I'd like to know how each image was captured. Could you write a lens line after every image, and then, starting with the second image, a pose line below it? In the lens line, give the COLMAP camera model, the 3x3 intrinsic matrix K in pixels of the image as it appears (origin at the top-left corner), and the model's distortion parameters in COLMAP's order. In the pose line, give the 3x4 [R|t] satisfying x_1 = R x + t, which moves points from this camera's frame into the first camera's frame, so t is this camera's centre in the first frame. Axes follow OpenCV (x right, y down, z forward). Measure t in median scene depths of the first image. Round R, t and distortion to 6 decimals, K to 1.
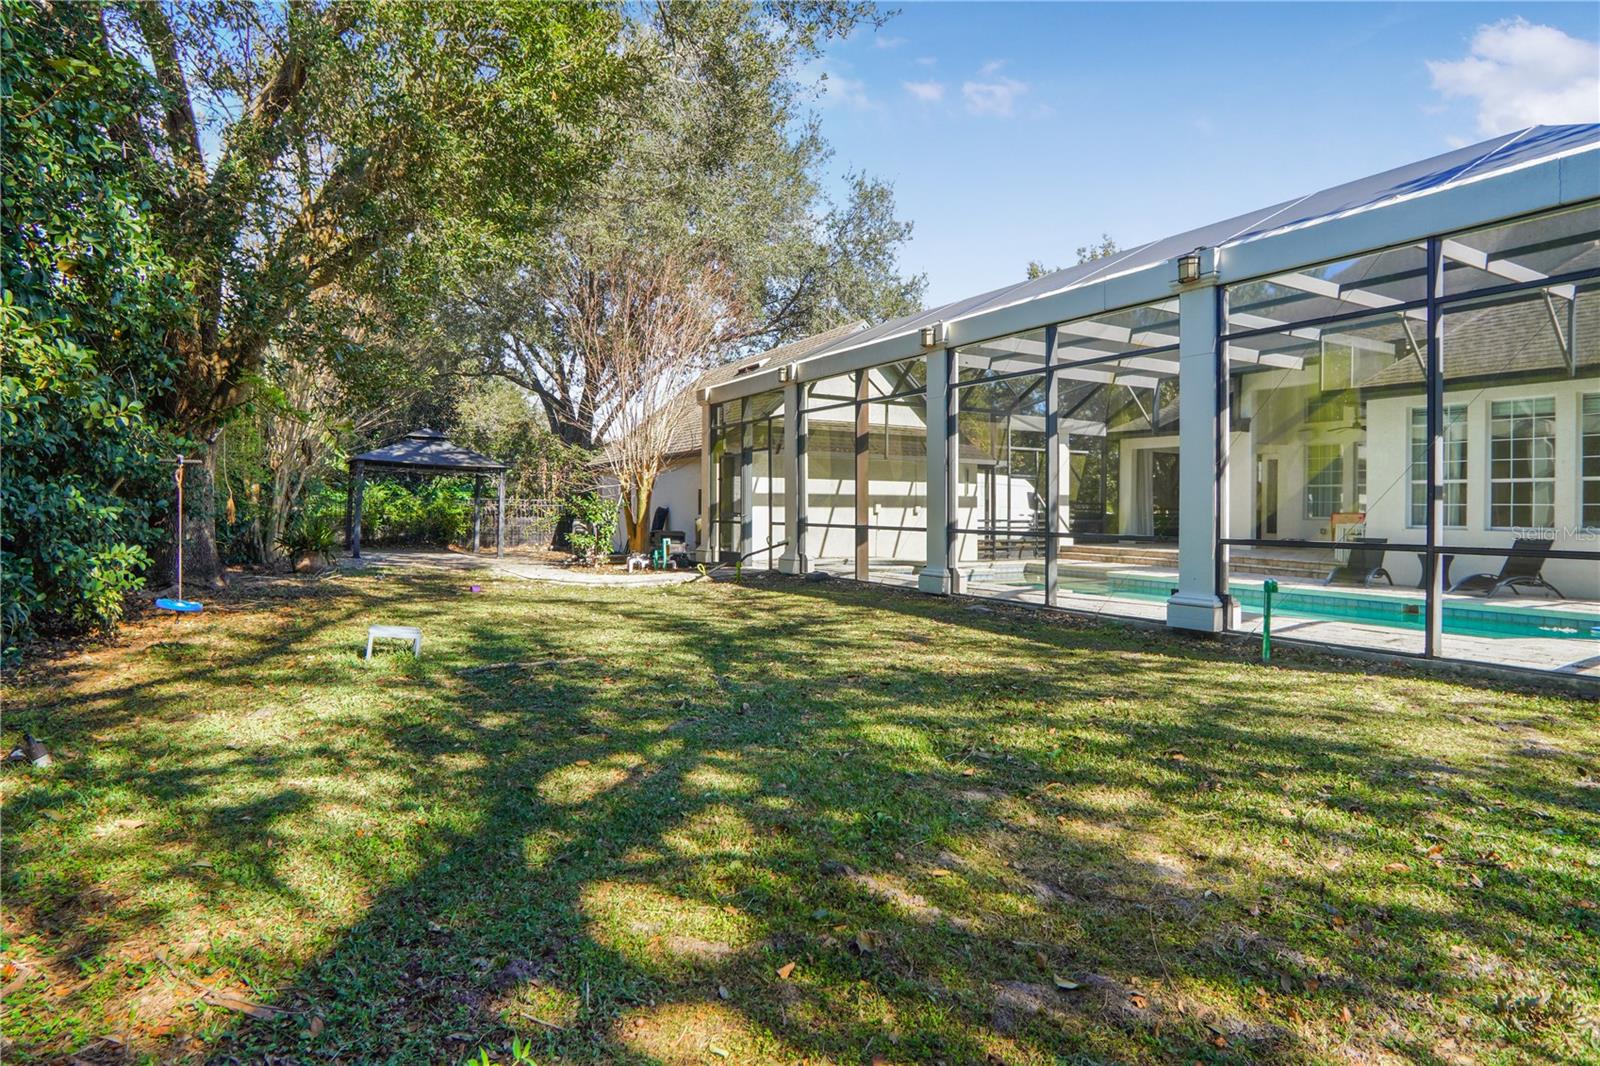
lens RADIAL K [[854.2, 0, 797.5], [0, 854.2, 522.8], [0, 0, 1]] dist [-0.022821, 0.003641]
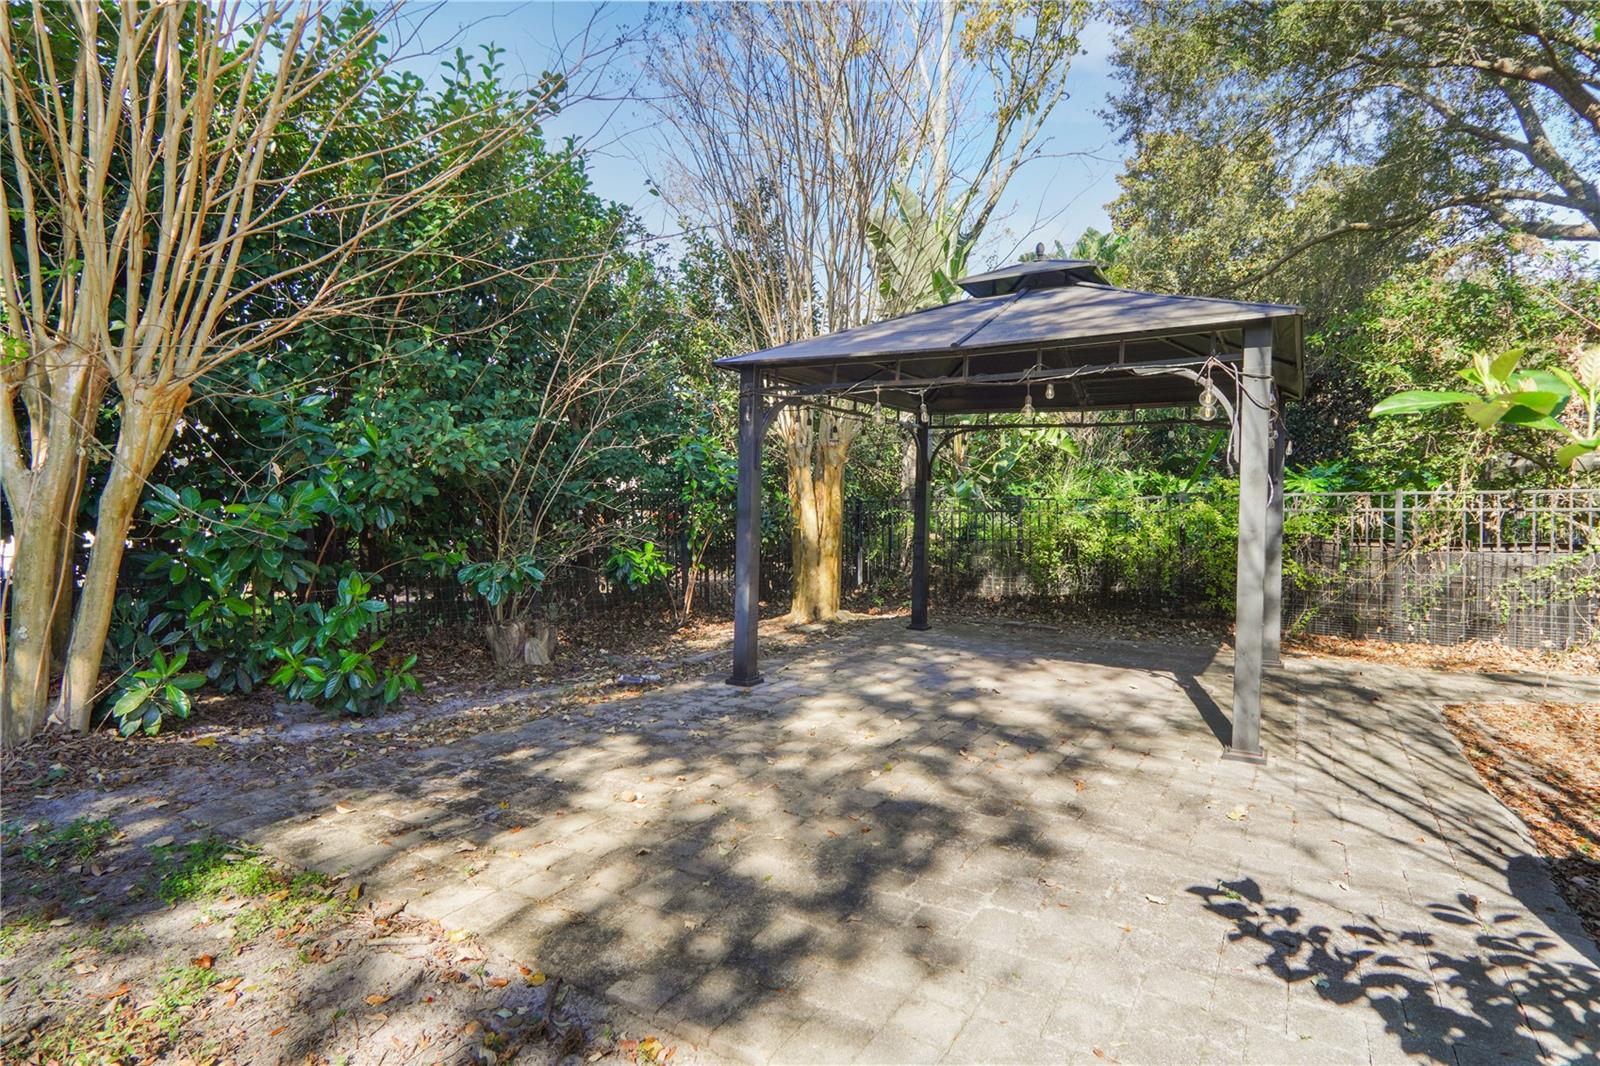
lens RADIAL K [[854.2, 0, 800.1], [0, 854.2, 531.9], [0, 0, 1]] dist [-0.022821, 0.003641]
pose [[0.457247, -0.003139, -0.889334, -0.348582], [-0.010091, 0.999911, -0.008717, -0.016167], [0.889283, 0.012960, 0.457174, 1.346711]]
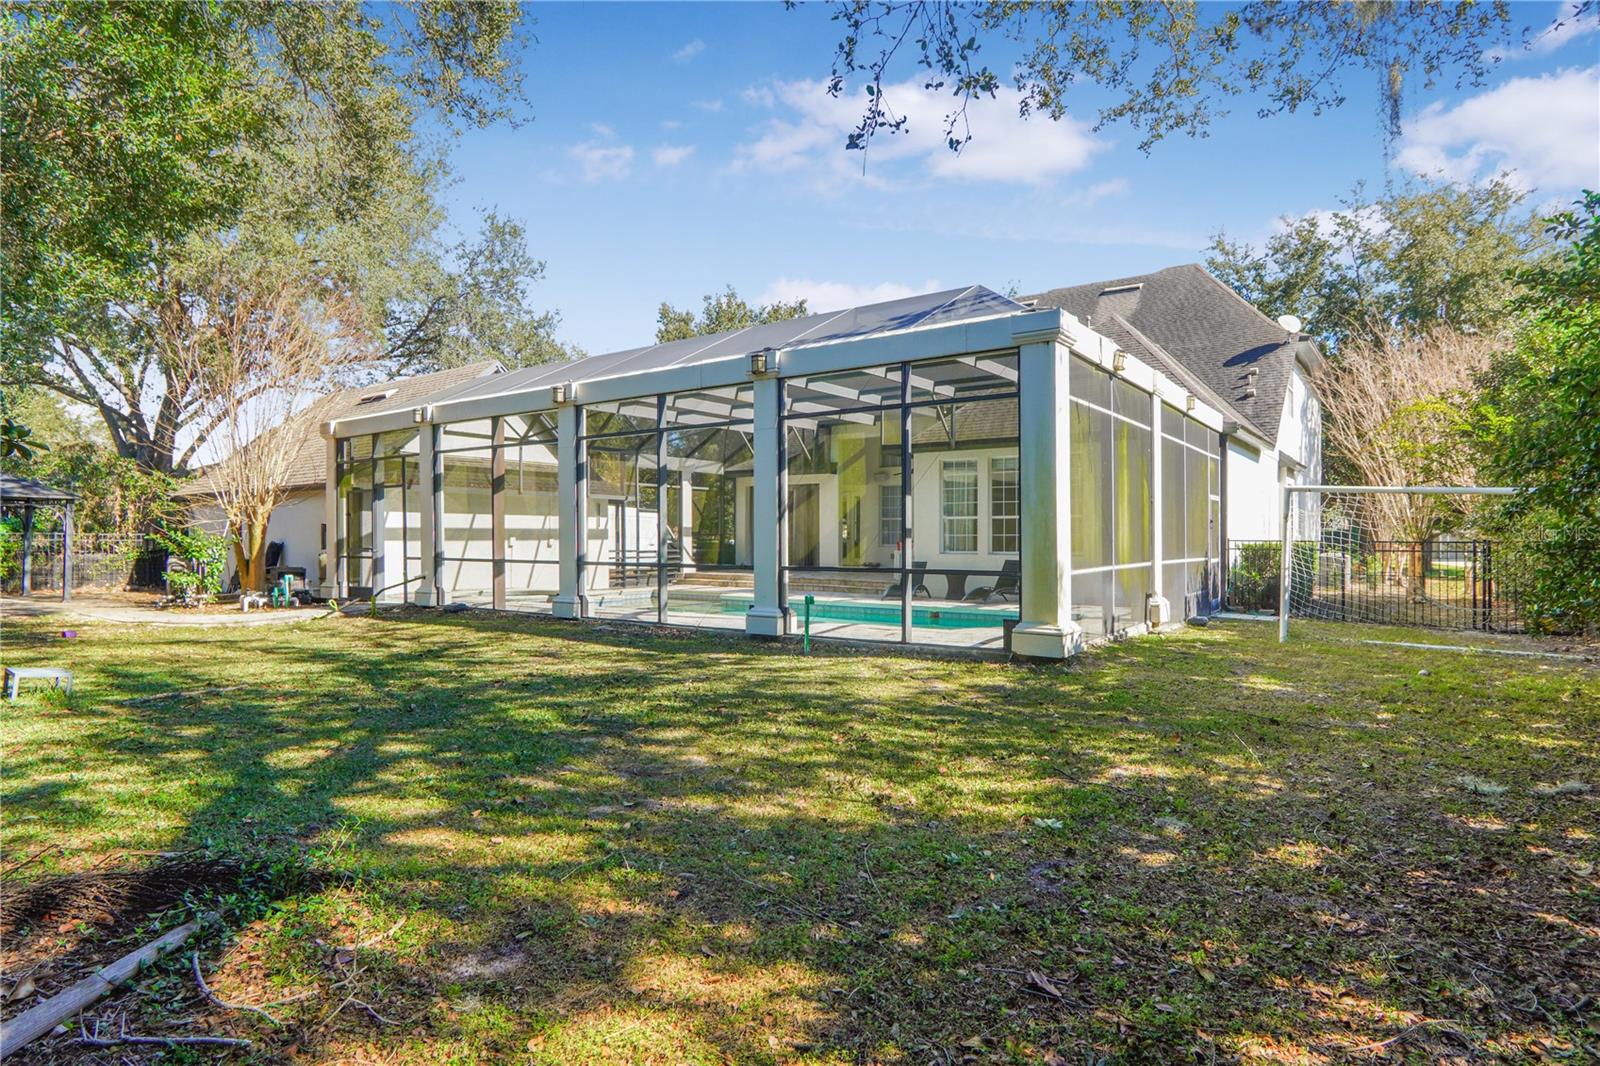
lens RADIAL K [[854.2, 0, 796.5], [0, 854.2, 536.7], [0, 0, 1]] dist [-0.022821, 0.003641]
pose [[0.913781, -0.005722, 0.406166, -0.021093], [0.012477, 0.999824, -0.013985, -0.006065], [-0.406015, 0.017847, 0.913692, -0.168092]]
